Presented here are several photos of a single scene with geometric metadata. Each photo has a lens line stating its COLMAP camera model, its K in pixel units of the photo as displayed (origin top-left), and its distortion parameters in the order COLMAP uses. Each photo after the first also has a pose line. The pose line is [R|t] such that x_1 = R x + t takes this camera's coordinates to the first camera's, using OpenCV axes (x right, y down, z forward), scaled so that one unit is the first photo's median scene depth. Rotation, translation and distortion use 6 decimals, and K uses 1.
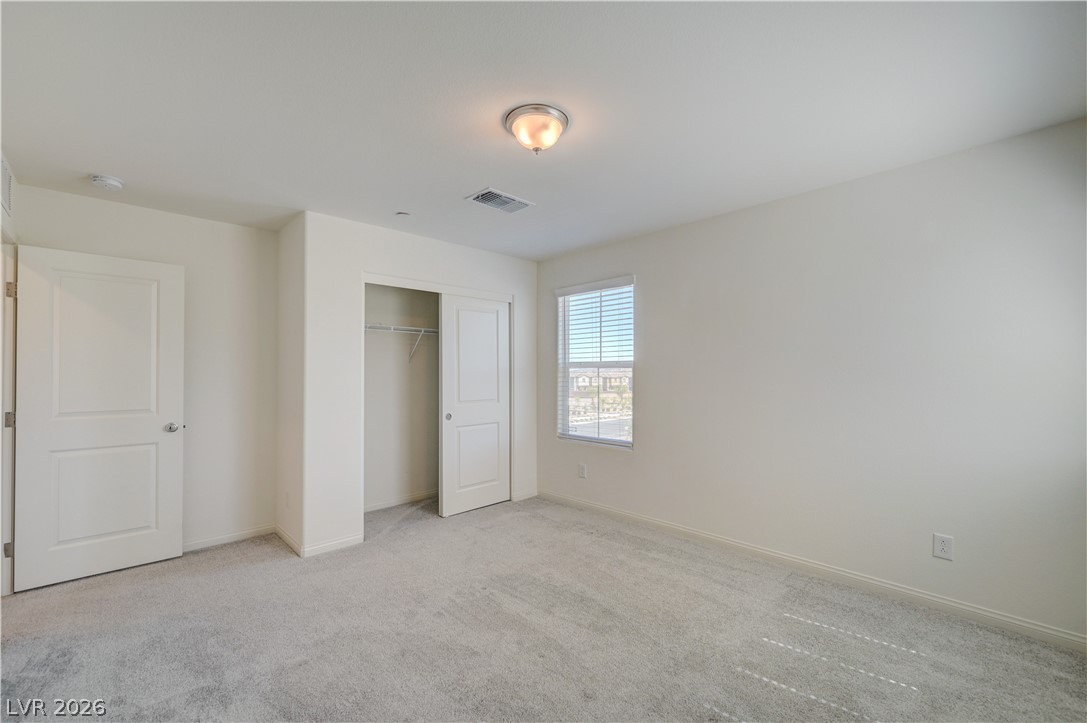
lens RADIAL K [[450.2, 0, 549.4], [0, 450.2, 370.3], [0, 0, 1]] dist [0.002796, 0.000726]
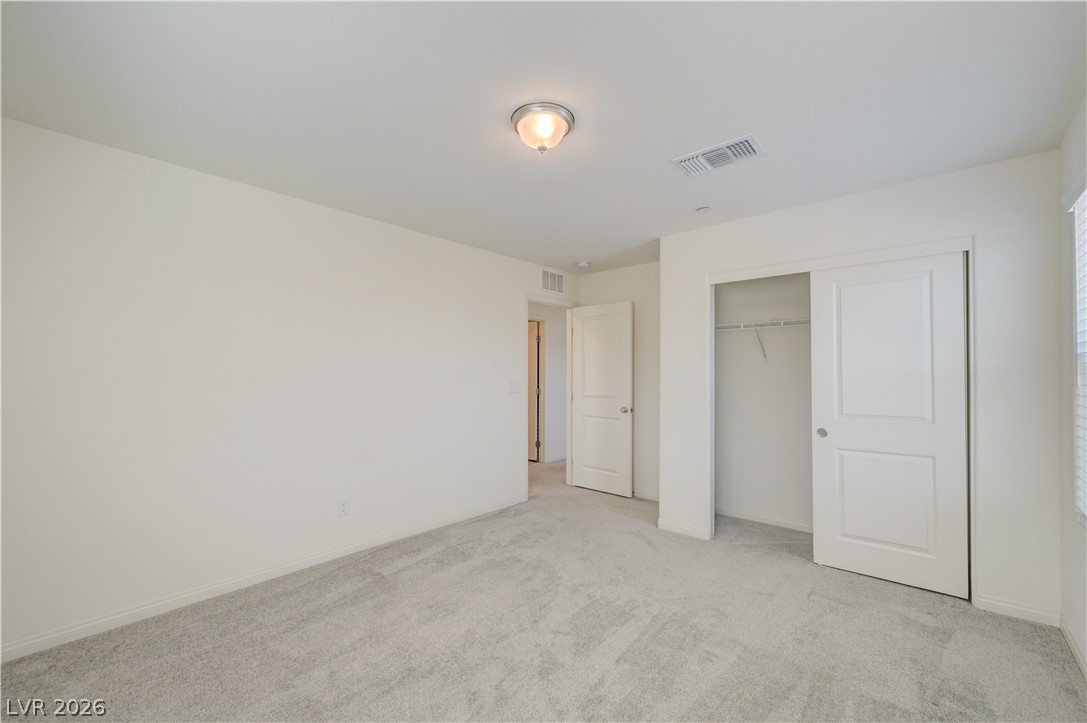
lens RADIAL K [[450.2, 0, 549.4], [0, 450.2, 370.3], [0, 0, 1]] dist [0.002796, 0.000726]
pose [[0.068422, -0.005106, -0.997643, 0.506285], [0.004377, 0.999979, -0.004817, 0.000558], [0.997647, -0.004037, 0.068442, 0.502837]]
